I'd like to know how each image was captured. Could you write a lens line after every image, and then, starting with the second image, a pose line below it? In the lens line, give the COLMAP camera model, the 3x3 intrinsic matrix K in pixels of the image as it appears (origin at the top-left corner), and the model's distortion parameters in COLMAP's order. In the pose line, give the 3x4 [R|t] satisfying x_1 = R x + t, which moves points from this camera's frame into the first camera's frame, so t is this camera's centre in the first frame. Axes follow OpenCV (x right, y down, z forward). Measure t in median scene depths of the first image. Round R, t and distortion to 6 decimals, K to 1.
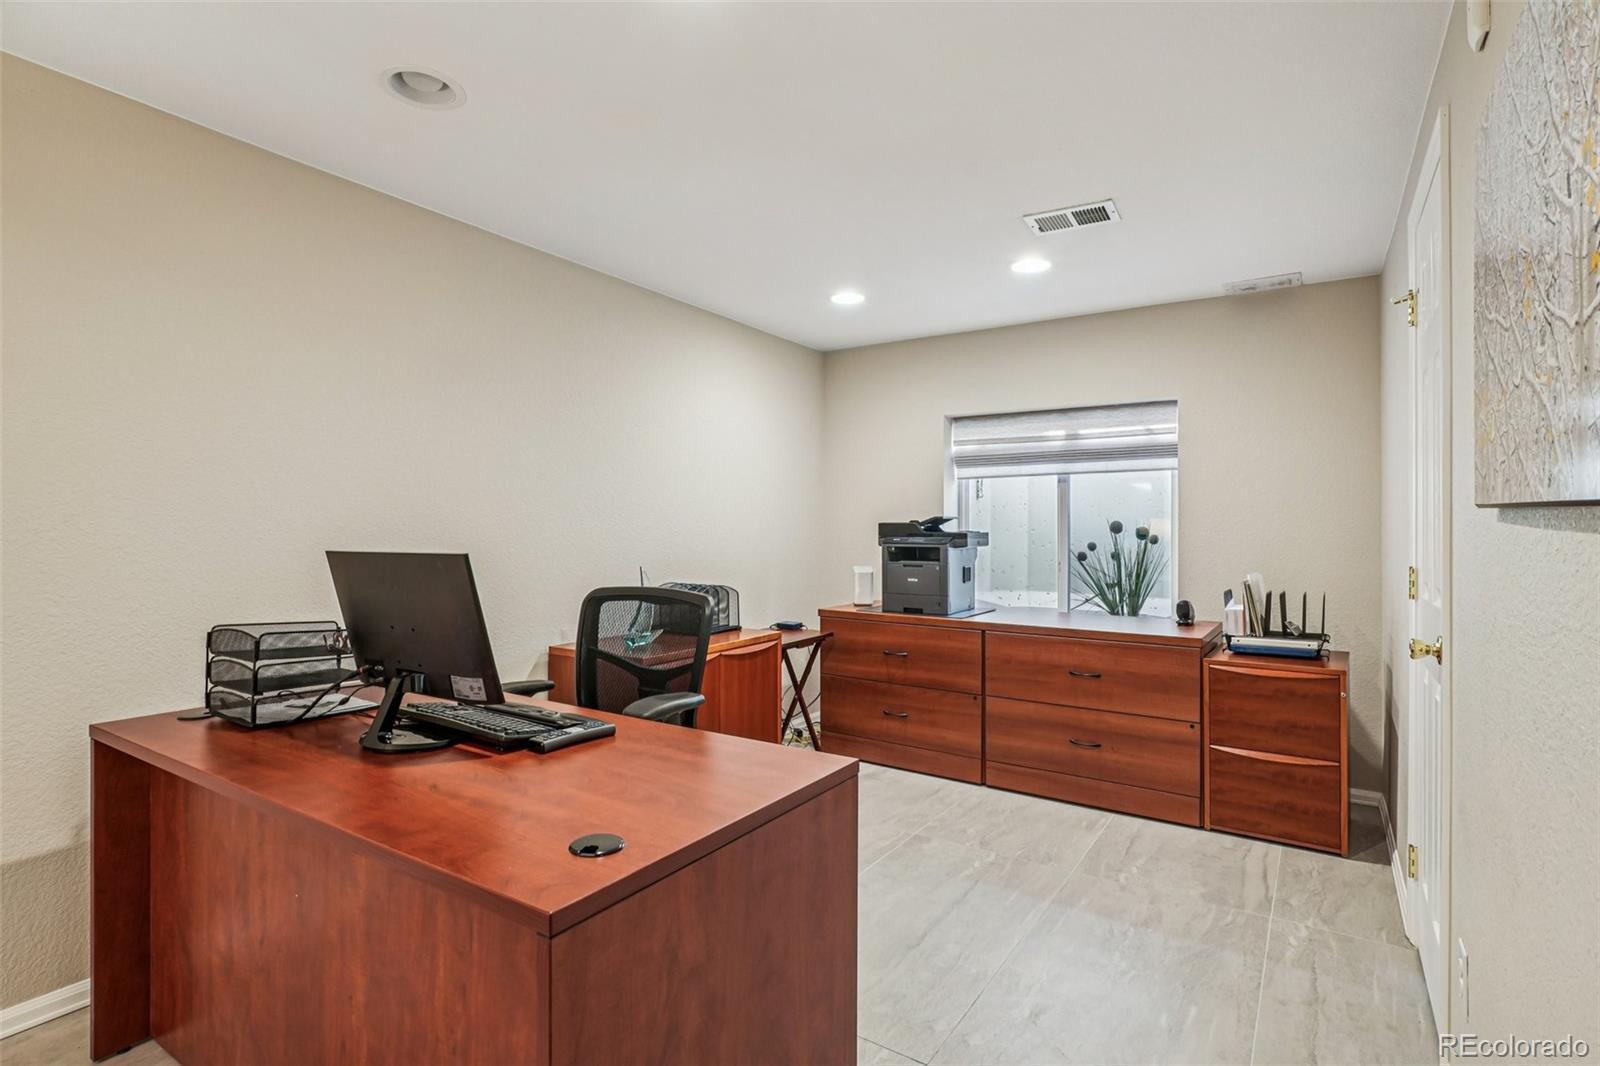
lens RADIAL K [[792.5, 0, 807.9], [0, 792.5, 532.5], [0, 0, 1]] dist [-0.025006, 0.000408]
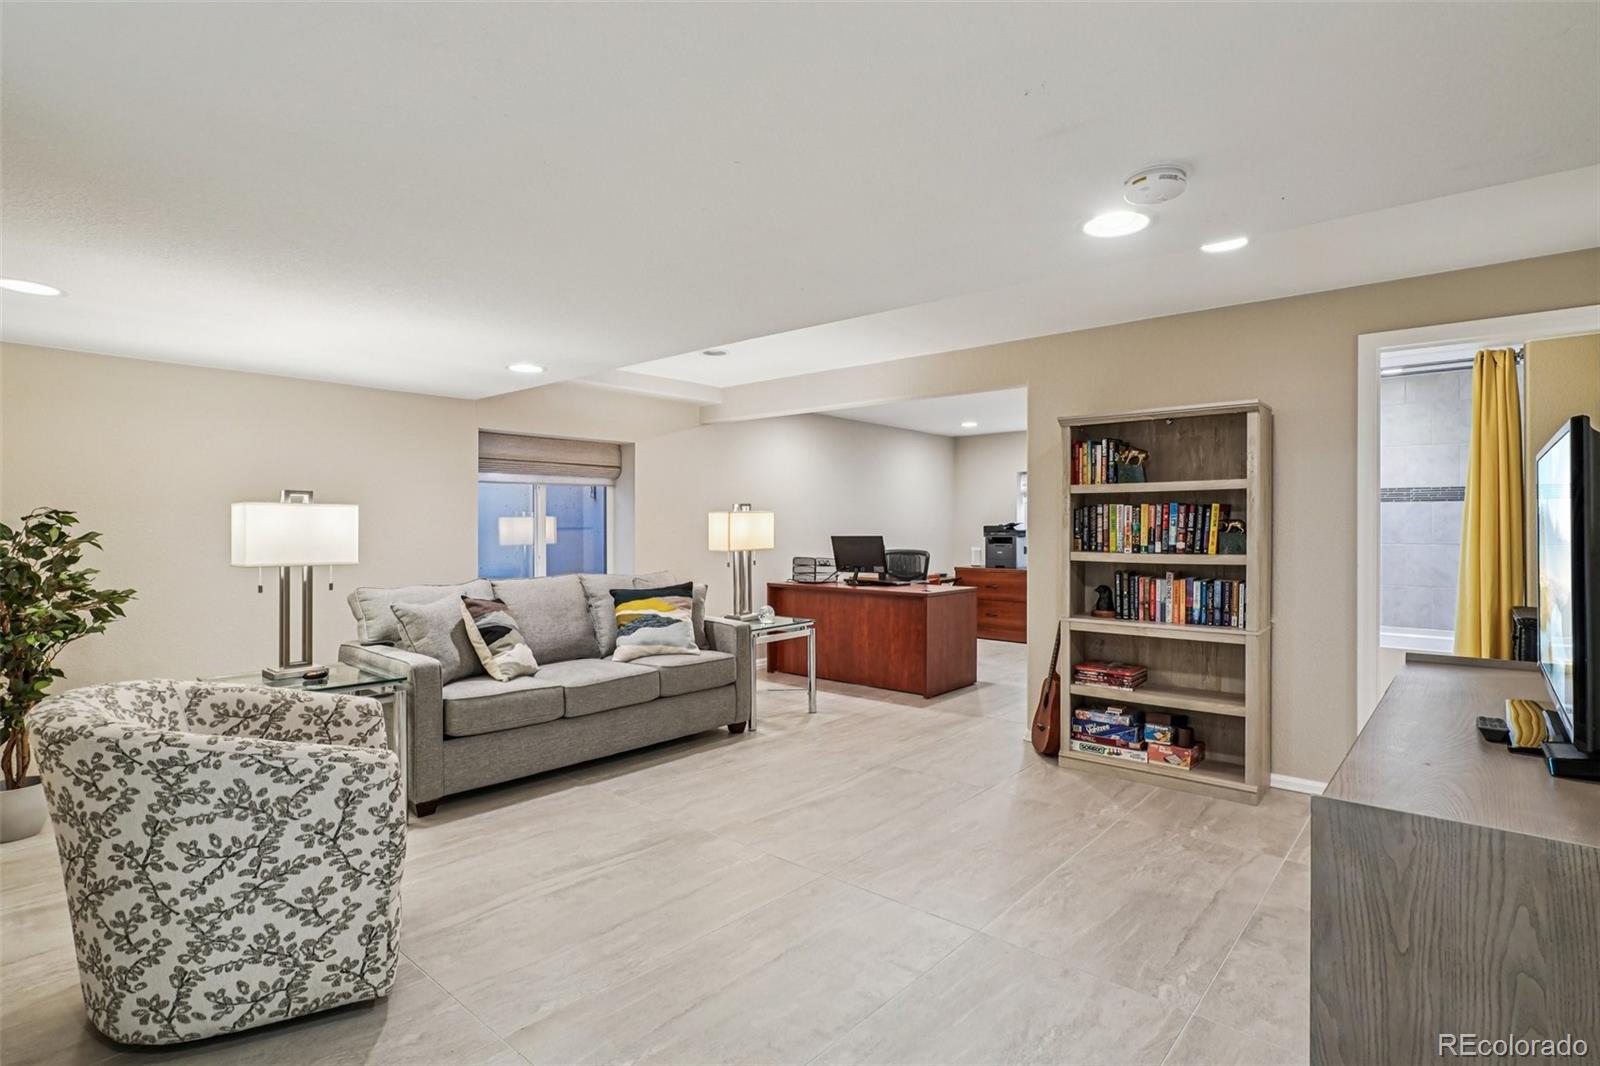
lens RADIAL K [[792.5, 0, 807.9], [0, 792.5, 532.5], [0, 0, 1]] dist [-0.025006, 0.000408]
pose [[0.992266, 0.001452, -0.124119, -0.118620], [-0.002193, 0.999981, -0.005833, 0.019076], [0.124109, 0.006061, 0.992250, -1.198404]]
